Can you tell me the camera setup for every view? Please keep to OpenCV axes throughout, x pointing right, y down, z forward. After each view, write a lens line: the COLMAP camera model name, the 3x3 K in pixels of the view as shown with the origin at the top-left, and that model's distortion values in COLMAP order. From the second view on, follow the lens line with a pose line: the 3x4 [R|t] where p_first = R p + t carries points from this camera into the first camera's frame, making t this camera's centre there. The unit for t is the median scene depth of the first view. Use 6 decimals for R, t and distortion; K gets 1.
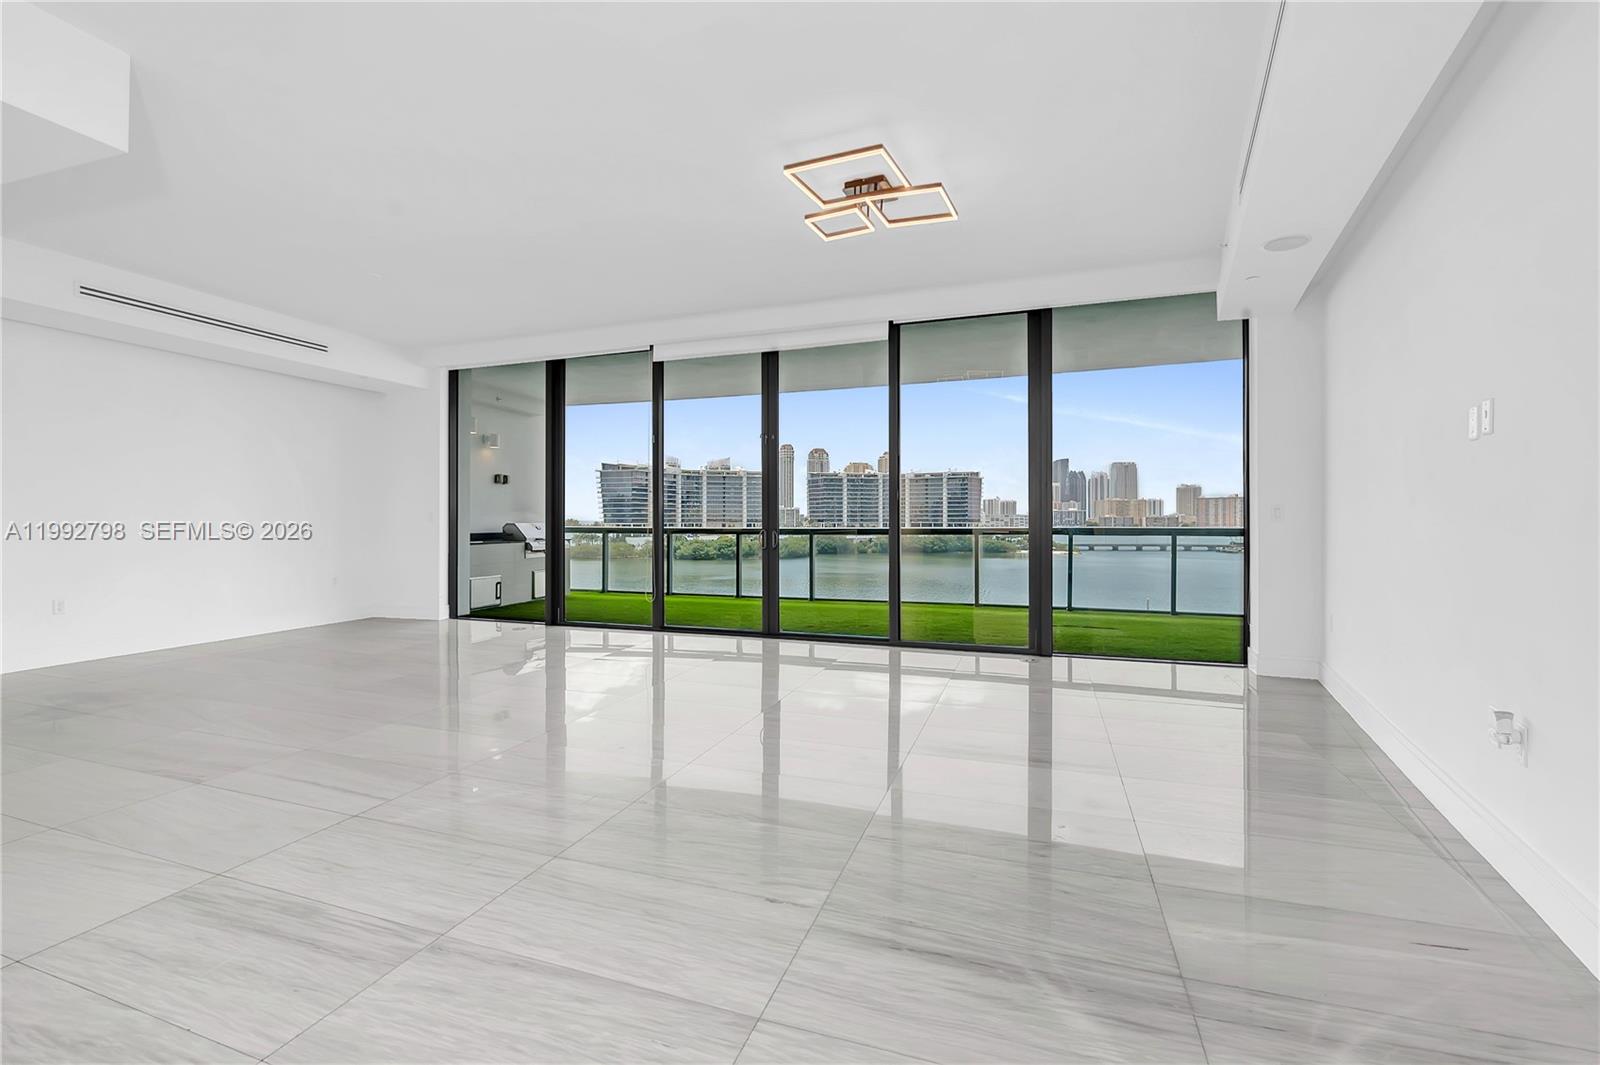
lens RADIAL K [[697.6, 0, 813.7], [0, 697.6, 520.7], [0, 0, 1]] dist [-0.009575, -0.000133]
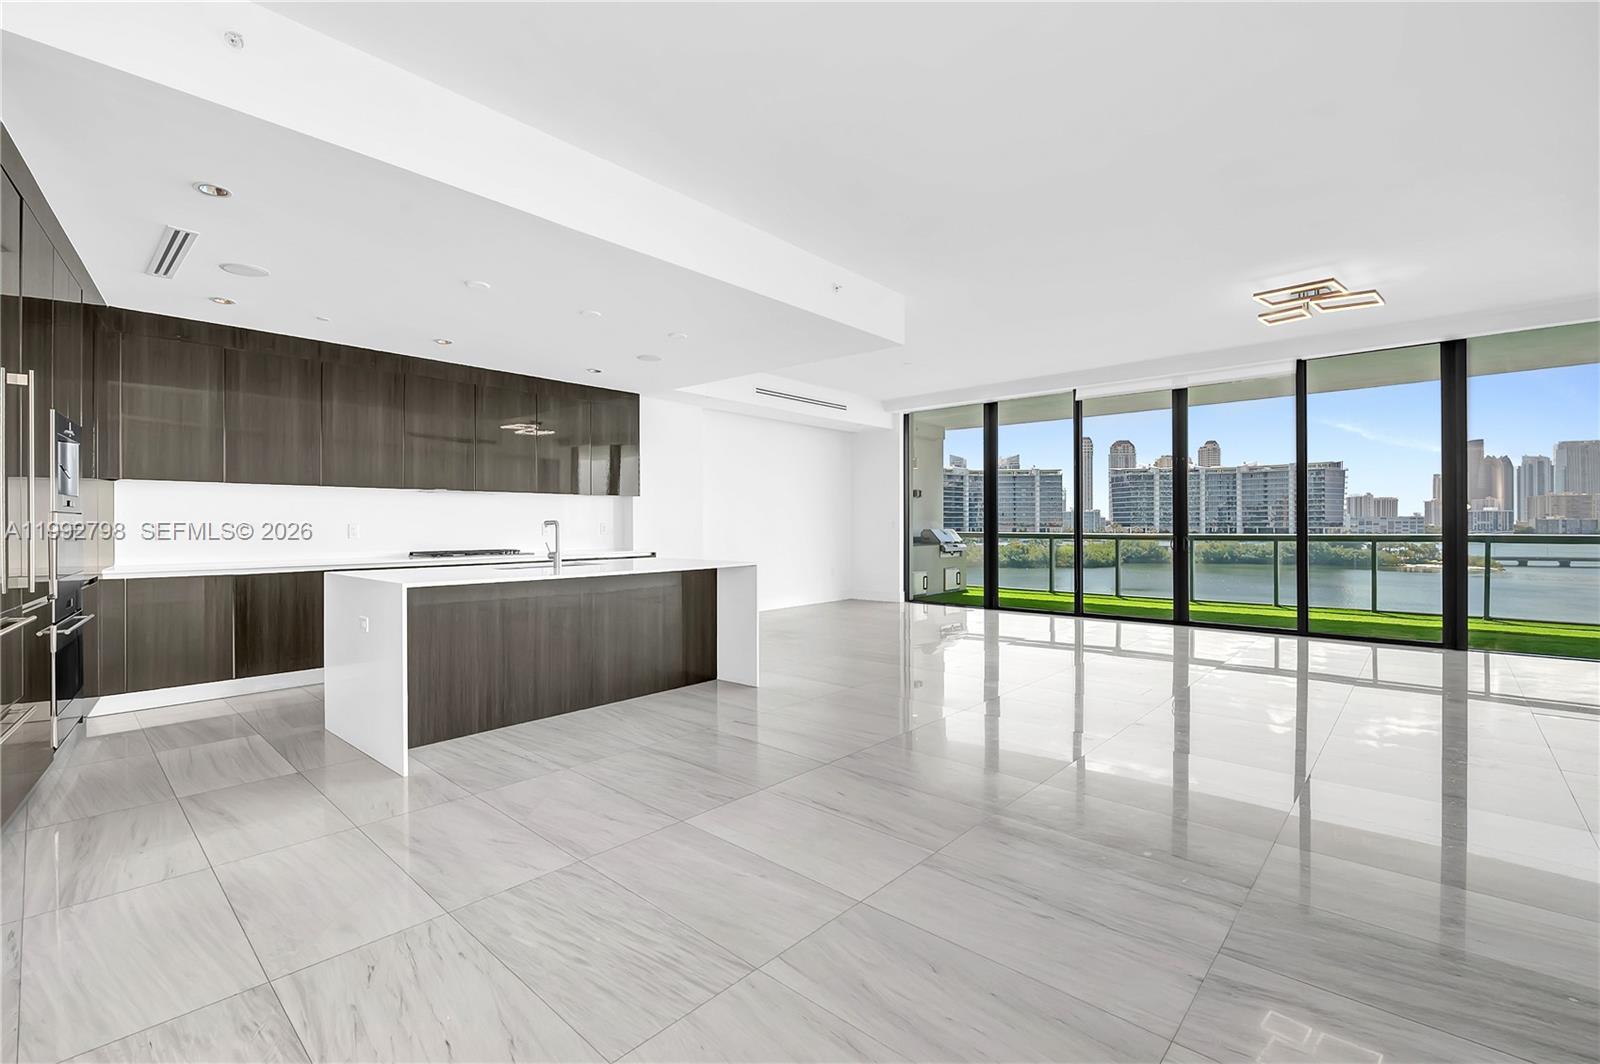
lens RADIAL K [[778.3, 0, 803.7], [0, 778.3, 522.0], [0, 0, 1]] dist [-0.014545, -0.000174]
pose [[0.931253, -0.001277, -0.364370, -0.161446], [0.000128, 0.999995, -0.003177, -0.005405], [0.364372, 0.002912, 0.931249, -0.434775]]
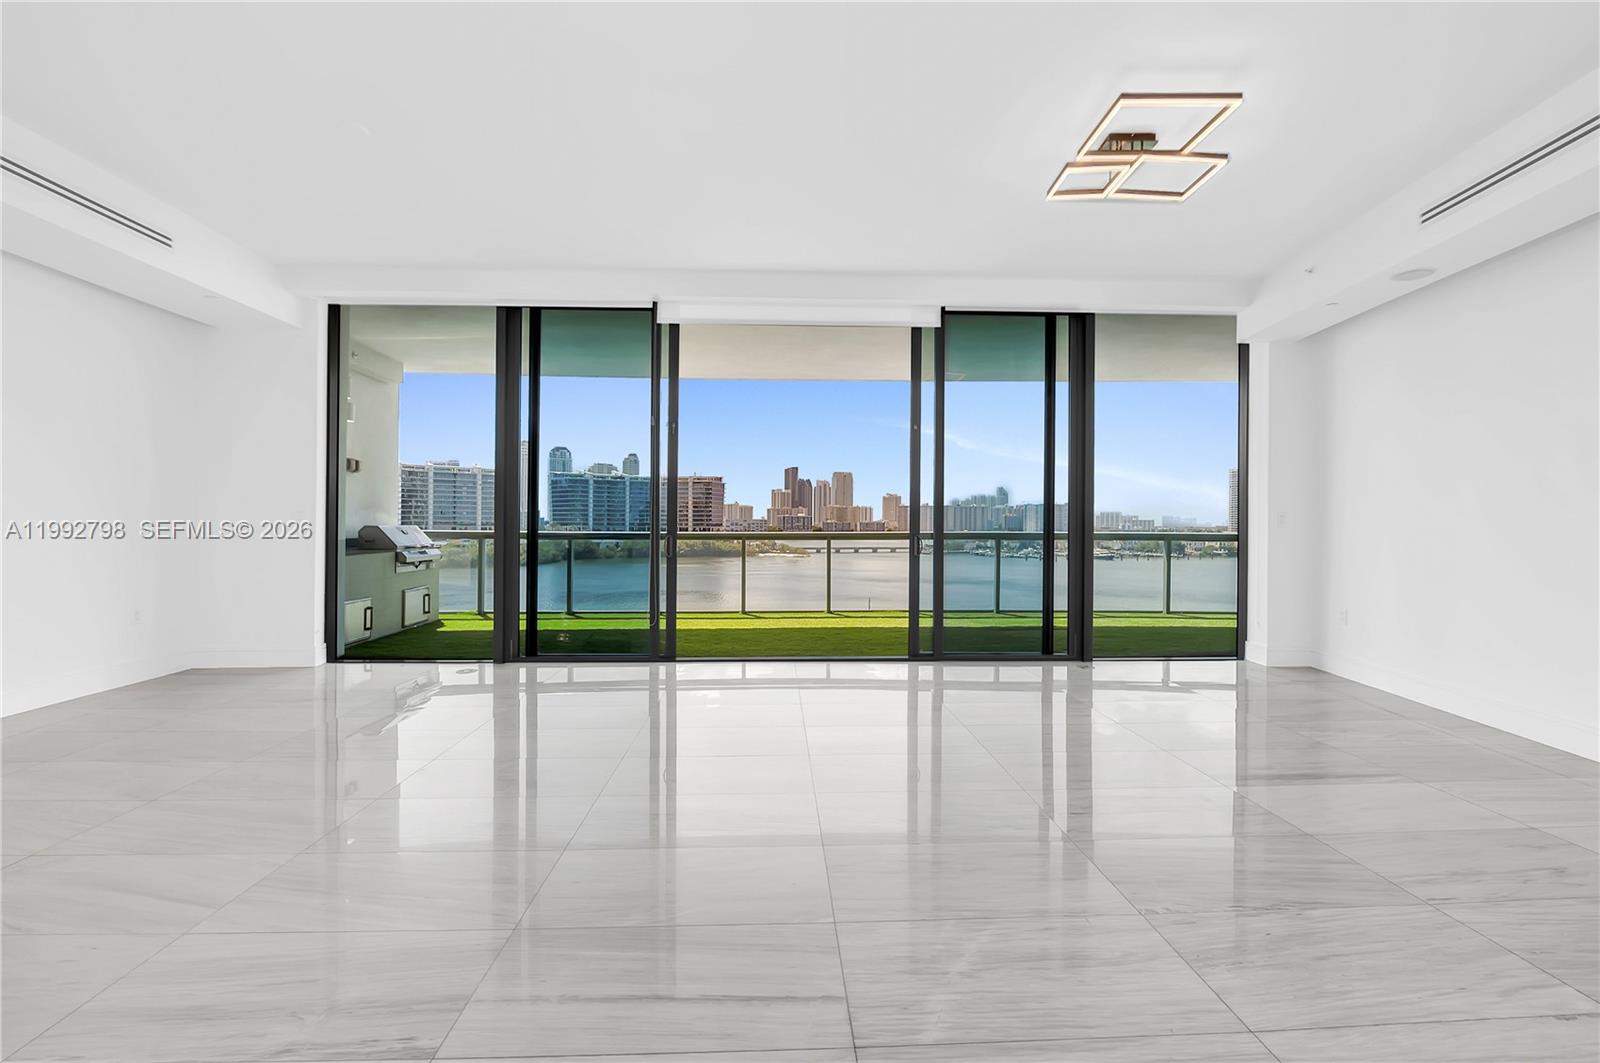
lens RADIAL K [[697.6, 0, 813.7], [0, 697.6, 519.7], [0, 0, 1]] dist [-0.009575, -0.000133]
pose [[0.929409, 0.007499, 0.368974, -0.323206], [-0.004716, 0.999953, -0.008443, 0.002095], [-0.369020, 0.006107, 0.929401, 0.177192]]
